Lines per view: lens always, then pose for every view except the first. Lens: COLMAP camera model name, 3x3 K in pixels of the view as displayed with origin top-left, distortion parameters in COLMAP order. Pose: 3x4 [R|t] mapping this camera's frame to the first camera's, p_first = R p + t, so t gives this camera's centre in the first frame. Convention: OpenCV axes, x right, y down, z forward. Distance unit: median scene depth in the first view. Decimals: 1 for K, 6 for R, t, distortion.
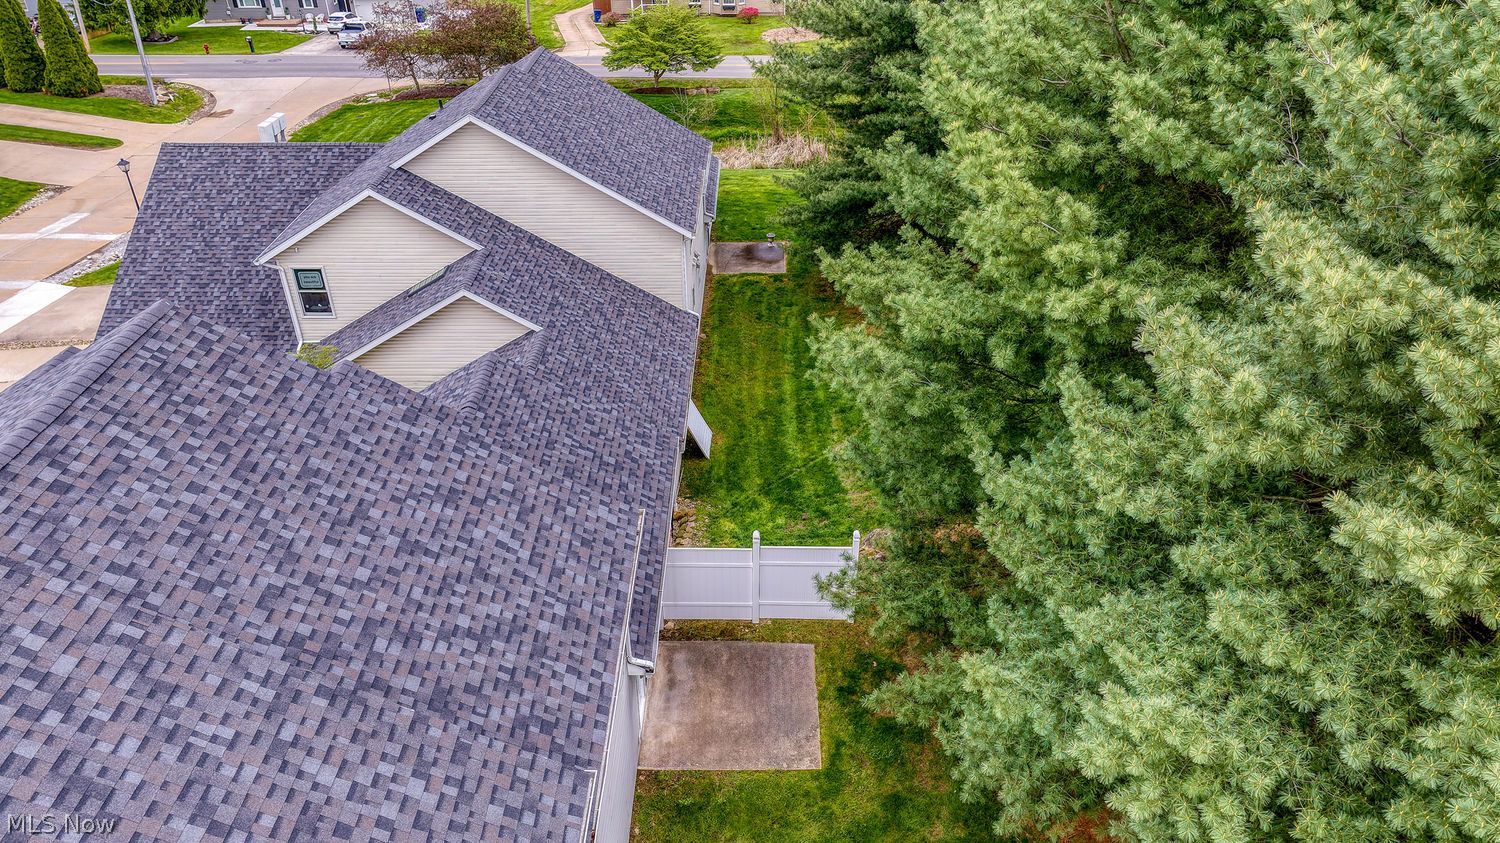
lens RADIAL K [[1045.9, 0, 750.0], [0, 1045.9, 421.5], [0, 0, 1]] dist [-0.009334, 0.005207]
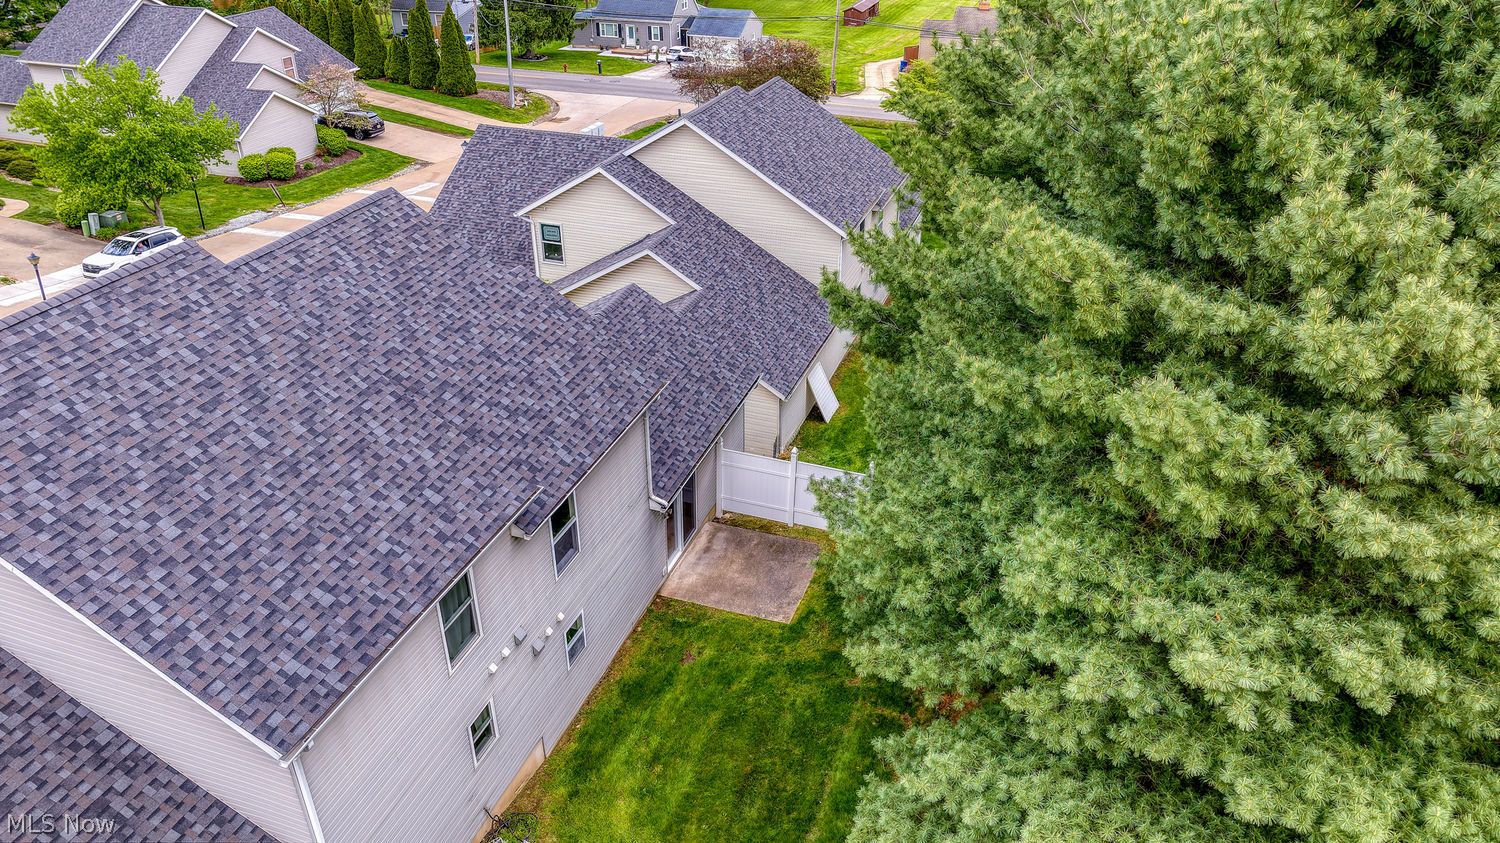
lens RADIAL K [[1045.9, 0, 750.0], [0, 1045.9, 421.5], [0, 0, 1]] dist [-0.009334, 0.005207]
pose [[0.946835, 0.167493, -0.274681, 0.299101], [-0.180578, 0.983295, -0.022870, 0.113558], [0.266261, 0.071256, 0.961263, -0.235563]]
